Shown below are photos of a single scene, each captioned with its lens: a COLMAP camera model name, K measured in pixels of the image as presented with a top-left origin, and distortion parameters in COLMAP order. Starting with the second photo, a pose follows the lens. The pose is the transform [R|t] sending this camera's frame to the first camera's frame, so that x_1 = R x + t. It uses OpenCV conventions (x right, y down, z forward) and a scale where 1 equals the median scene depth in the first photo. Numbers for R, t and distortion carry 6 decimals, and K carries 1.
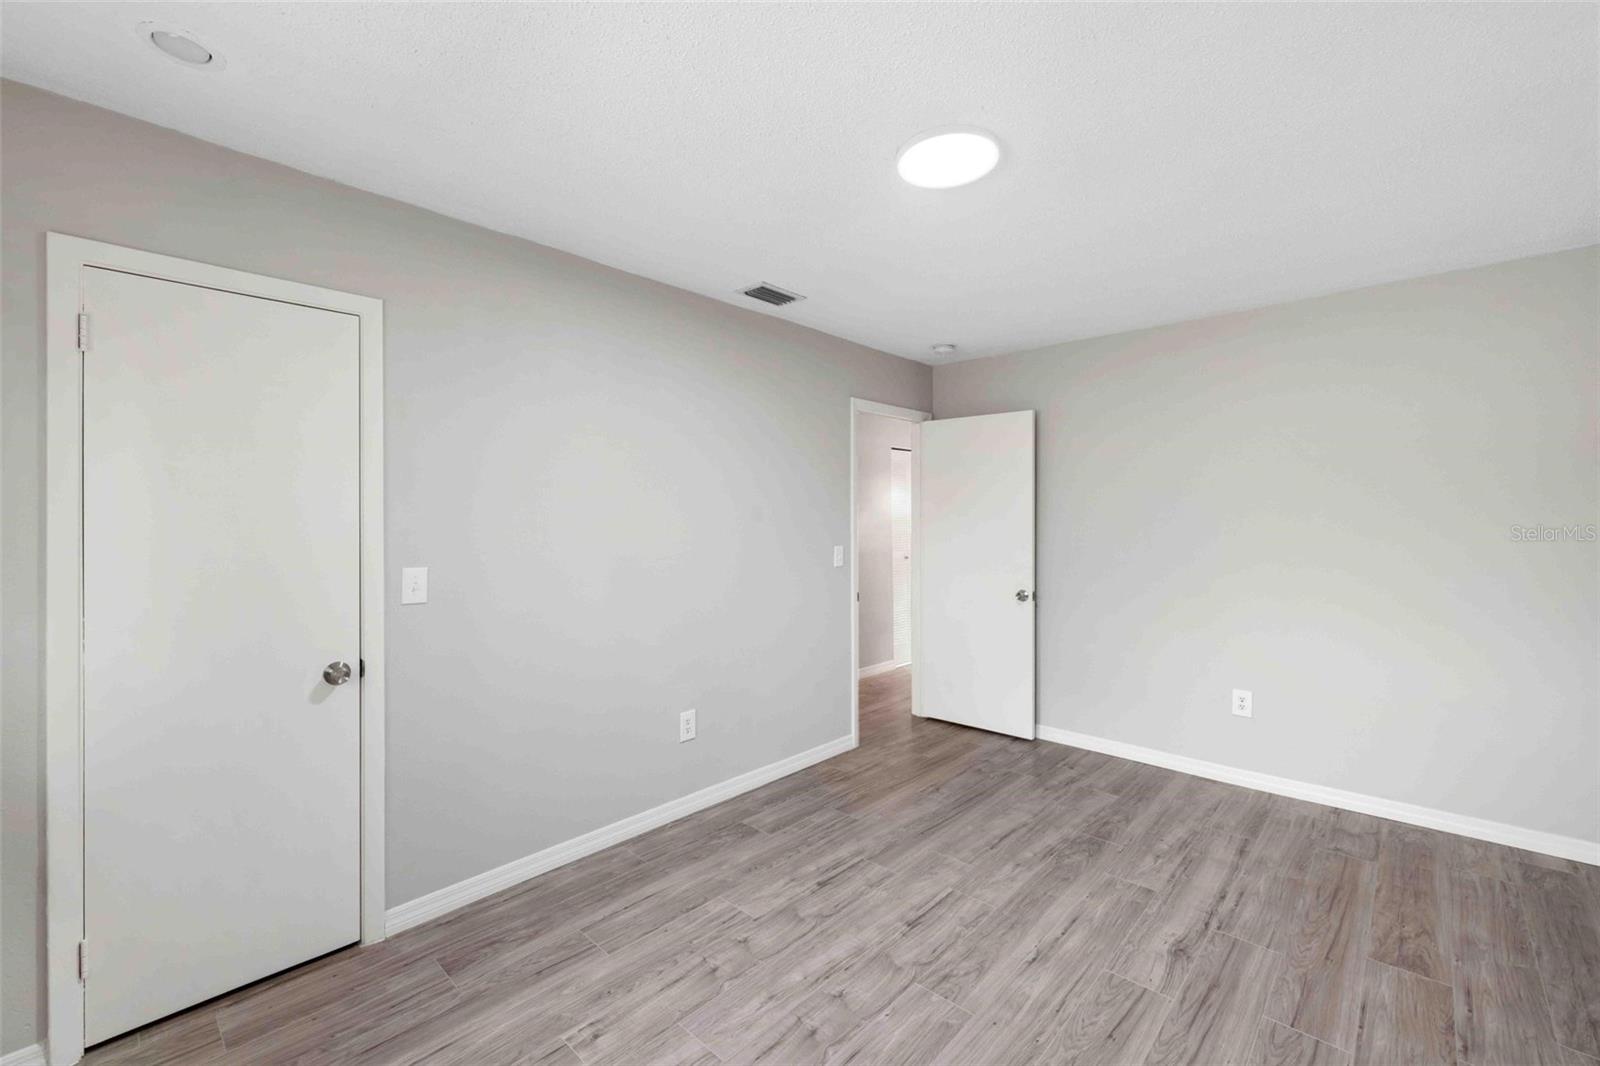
lens RADIAL K [[677.3, 0, 801.7], [0, 677.3, 517.8], [0, 0, 1]] dist [-0.002148, -0.000080]
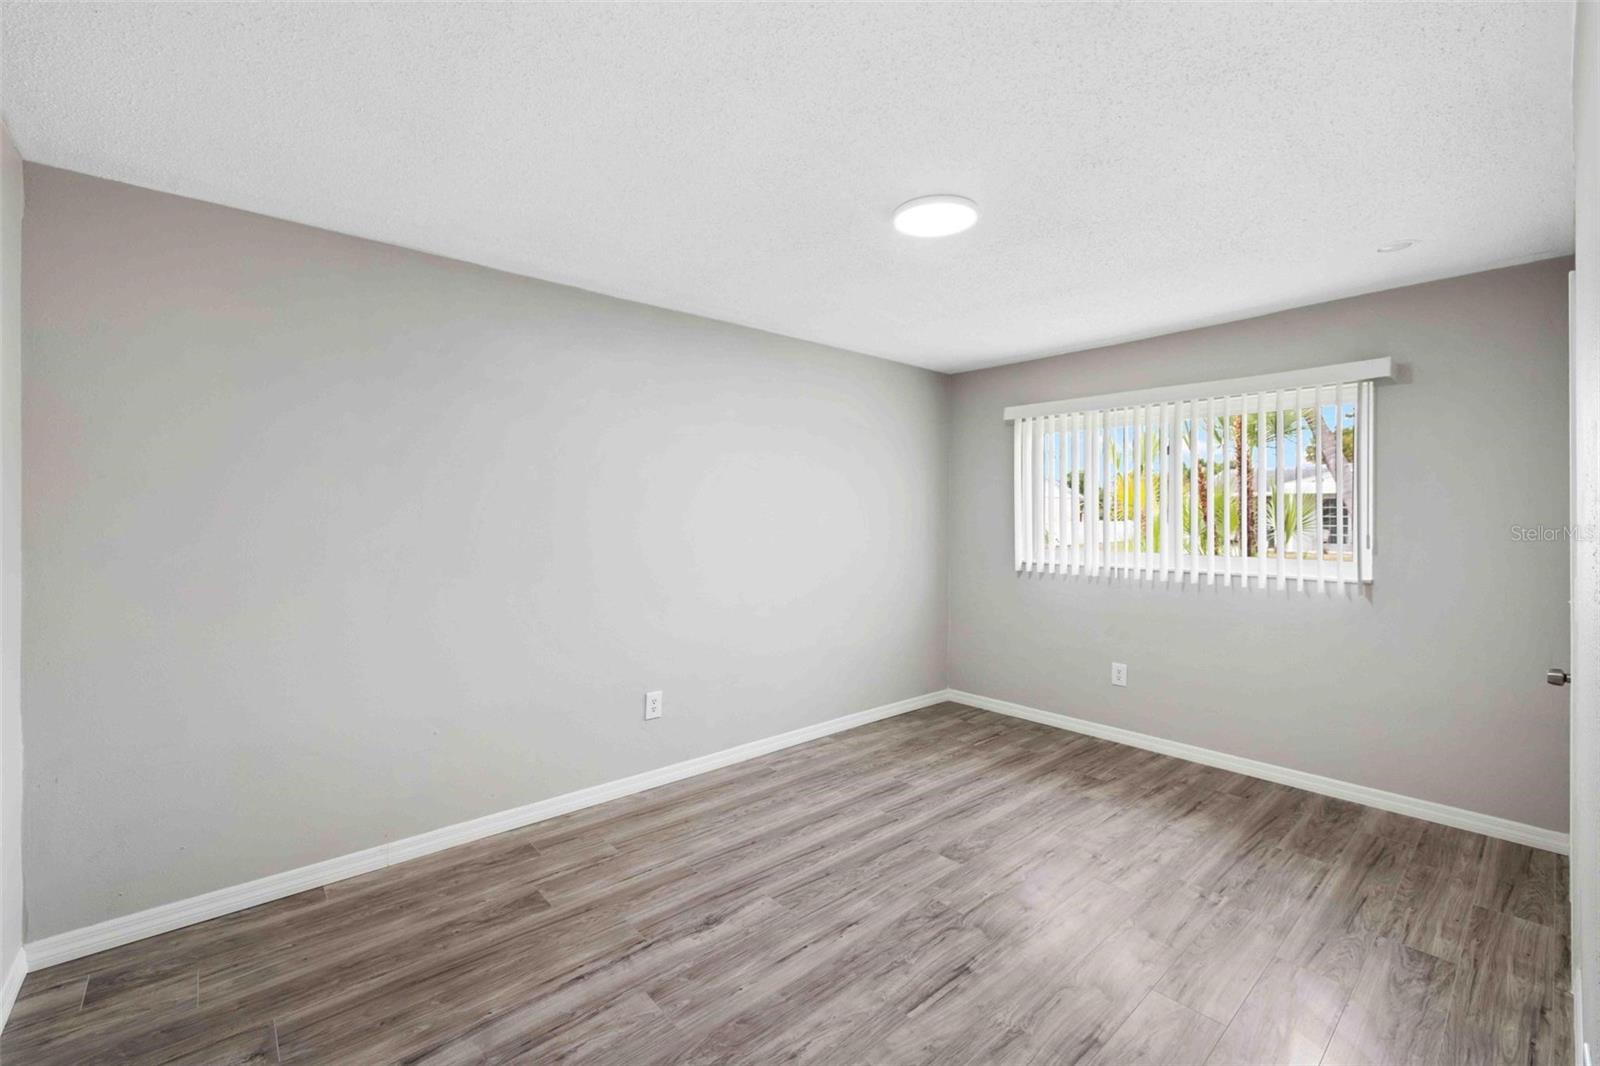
lens RADIAL K [[677.3, 0, 801.7], [0, 677.3, 517.8], [0, 0, 1]] dist [-0.002148, -0.000080]
pose [[-0.995329, 0.000942, 0.096533, 0.308527], [0.001156, 0.999997, 0.002165, -0.001381], [-0.096530, 0.002266, -0.995327, 2.034532]]
